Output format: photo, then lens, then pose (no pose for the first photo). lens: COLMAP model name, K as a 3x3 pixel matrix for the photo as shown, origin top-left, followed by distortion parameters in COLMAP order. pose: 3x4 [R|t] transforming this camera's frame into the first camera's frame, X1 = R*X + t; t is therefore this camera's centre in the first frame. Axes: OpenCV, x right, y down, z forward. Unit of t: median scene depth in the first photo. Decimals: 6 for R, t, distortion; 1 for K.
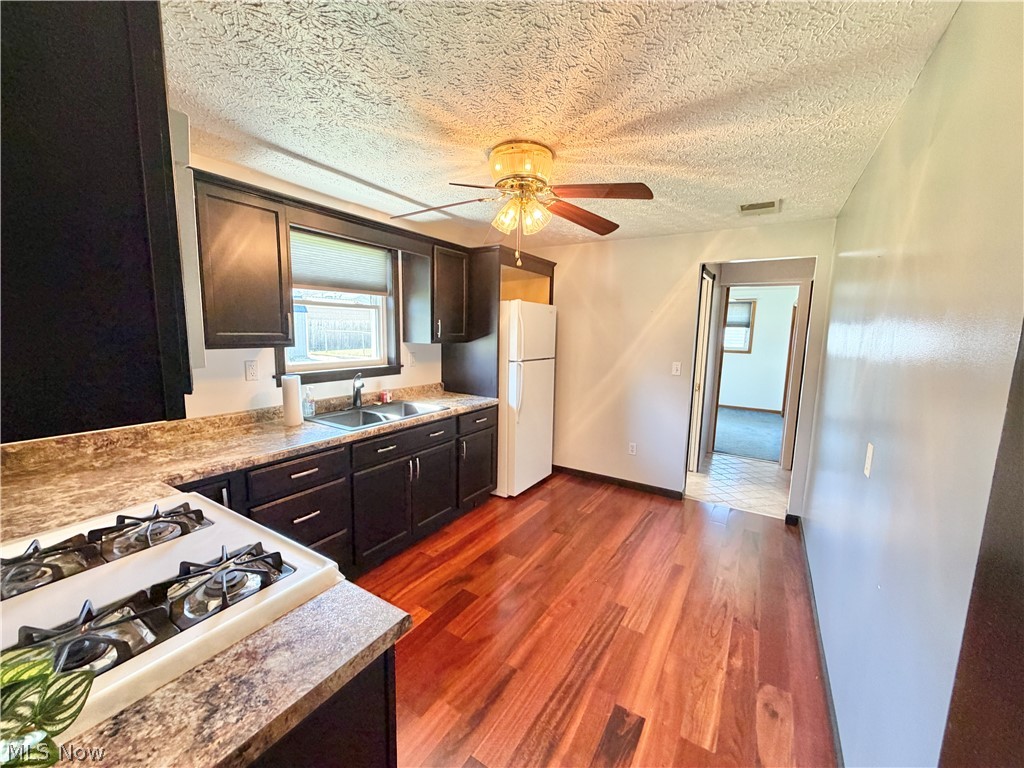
lens RADIAL K [[406.3, 0, 506.5], [0, 406.3, 382.0], [0, 0, 1]] dist [-0.000965, 0.000692]
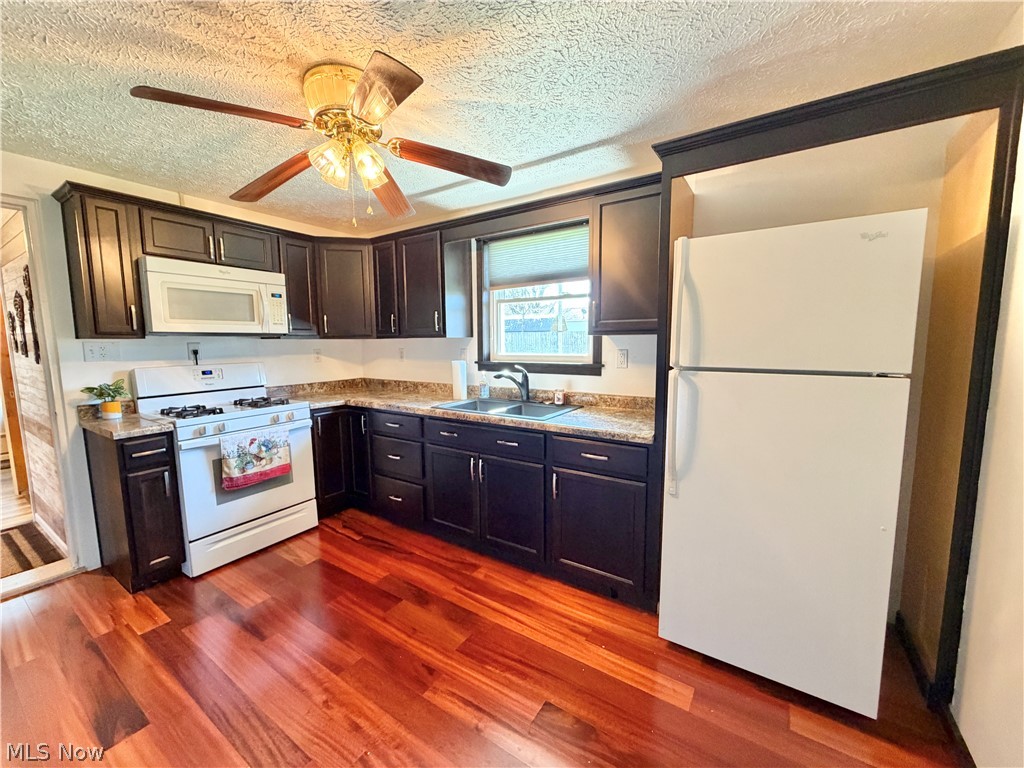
lens RADIAL K [[406.3, 0, 510.1], [0, 406.3, 383.4], [0, 0, 1]] dist [-0.000965, 0.000692]
pose [[-0.011418, 0.087528, -0.996097, 0.656279], [-0.118415, 0.989033, 0.088265, -0.067143], [0.992899, 0.118960, -0.000928, 1.030702]]
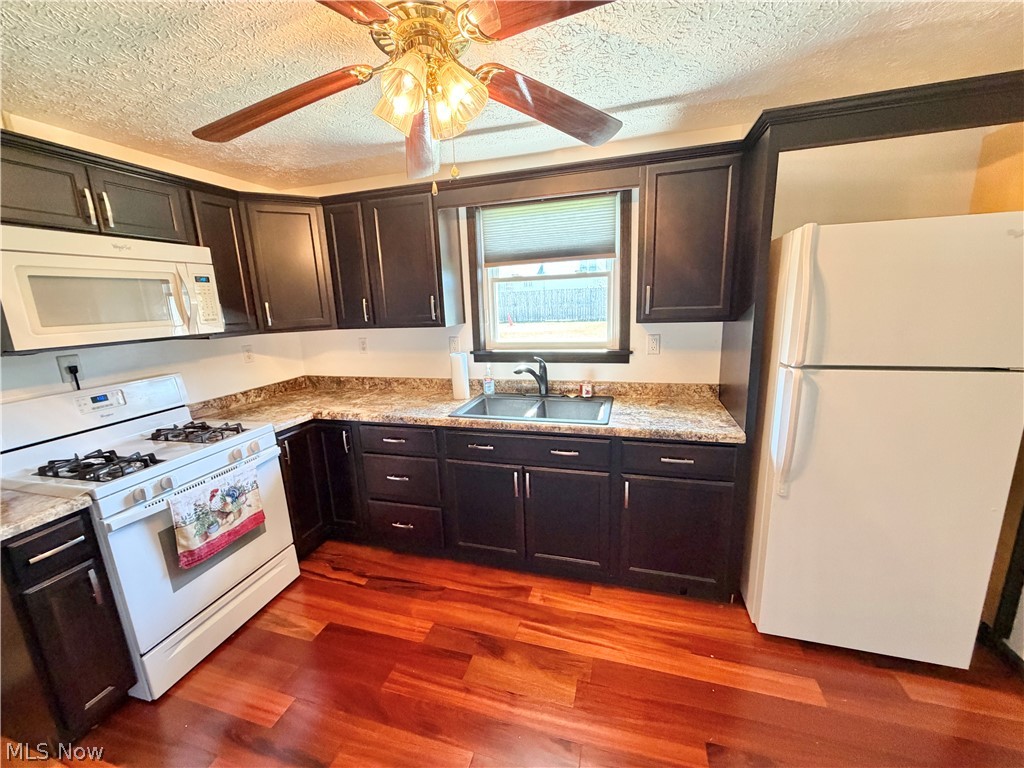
lens RADIAL K [[406.3, 0, 509.3], [0, 406.3, 382.7], [0, 0, 1]] dist [-0.000965, 0.000692]
pose [[0.276829, 0.168672, -0.946000, 0.474609], [-0.078411, 0.985156, 0.152708, -0.099558], [0.957715, 0.031903, 0.285945, 0.726519]]
